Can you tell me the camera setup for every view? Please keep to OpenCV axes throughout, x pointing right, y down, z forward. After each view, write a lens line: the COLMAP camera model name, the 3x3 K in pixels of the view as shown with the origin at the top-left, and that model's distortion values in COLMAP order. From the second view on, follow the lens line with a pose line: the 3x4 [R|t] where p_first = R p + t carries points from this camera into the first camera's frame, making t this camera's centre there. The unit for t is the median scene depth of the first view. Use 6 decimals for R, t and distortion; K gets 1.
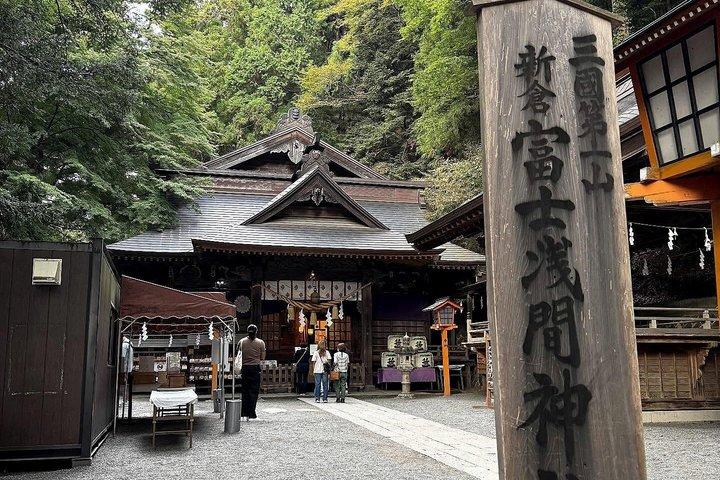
lens RADIAL K [[678.3, 0, 360.0], [0, 678.3, 190.4], [0, 0, 1]] dist [0.102276, -0.238607]
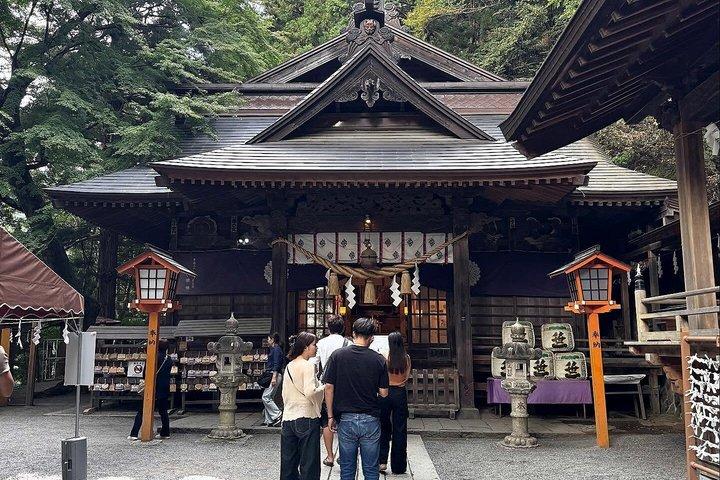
lens RADIAL K [[678.3, 0, 360.0], [0, 678.3, 190.4], [0, 0, 1]] dist [0.102276, -0.238607]
pose [[0.965365, -0.047230, -0.256592, 0.080510], [0.054373, 0.998304, 0.020812, 0.083701], [0.255173, -0.034043, 0.966296, 0.416477]]
